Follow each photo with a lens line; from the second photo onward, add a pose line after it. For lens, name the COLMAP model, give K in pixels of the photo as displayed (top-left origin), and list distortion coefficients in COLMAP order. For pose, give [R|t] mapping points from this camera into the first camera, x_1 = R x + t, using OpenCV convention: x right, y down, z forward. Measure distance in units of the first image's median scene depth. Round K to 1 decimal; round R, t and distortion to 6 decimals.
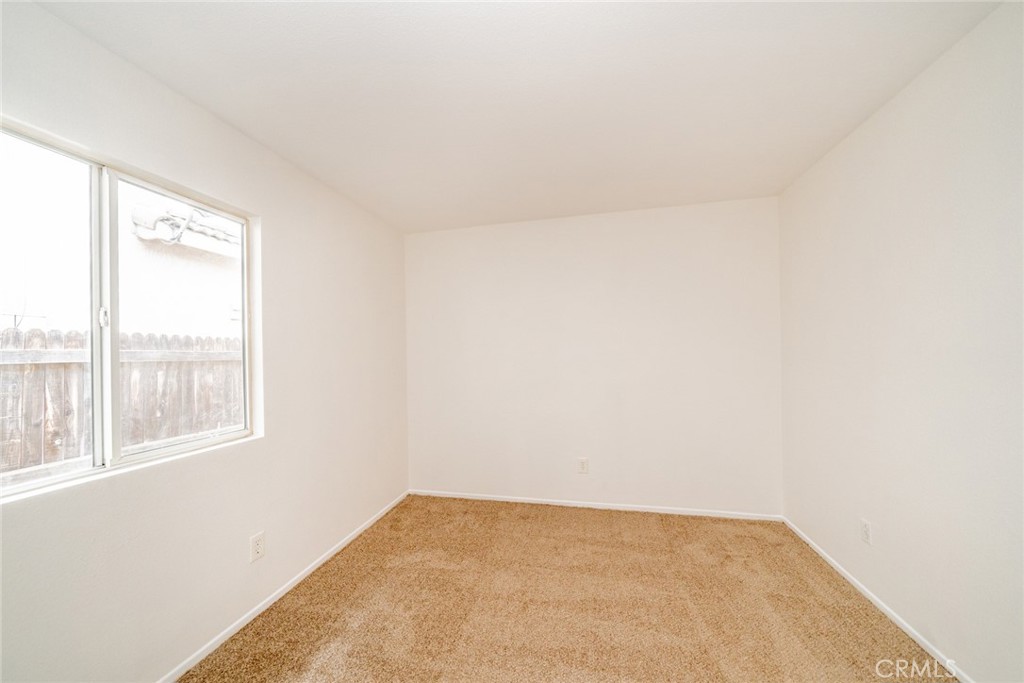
lens RADIAL K [[347.0, 0, 513.0], [0, 347.0, 345.3], [0, 0, 1]] dist [-0.006926, -0.000080]
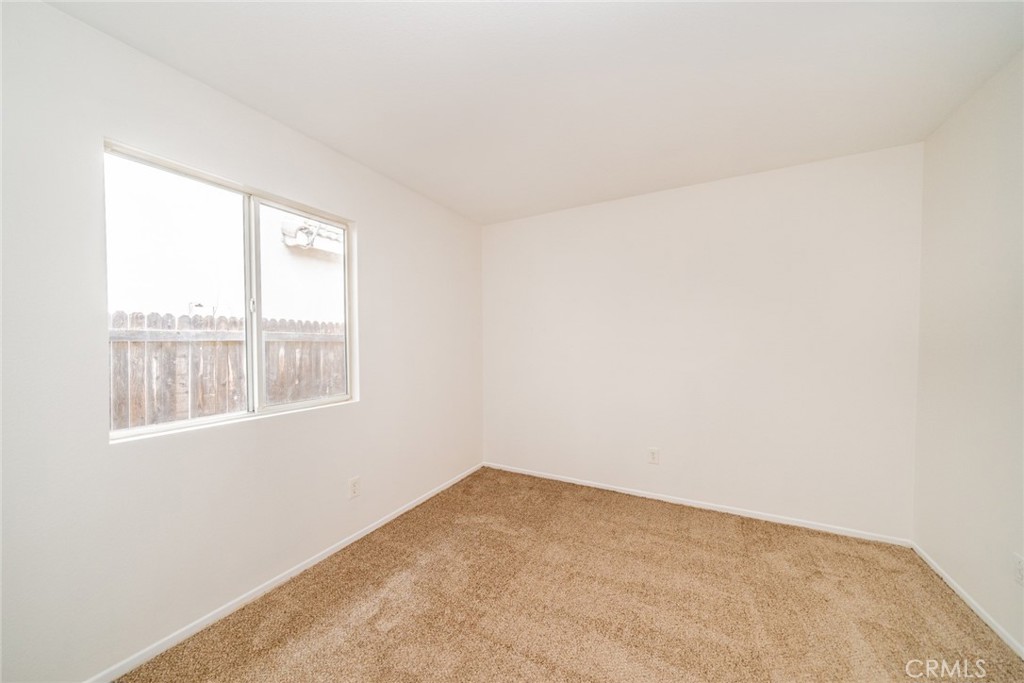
lens RADIAL K [[347.0, 0, 505.3], [0, 347.0, 342.3], [0, 0, 1]] dist [-0.006926, -0.000080]
pose [[0.961694, 0.013699, -0.273784, 0.104036], [-0.006031, 0.999566, 0.028832, 0.012542], [0.274060, -0.026076, 0.961359, -0.038915]]
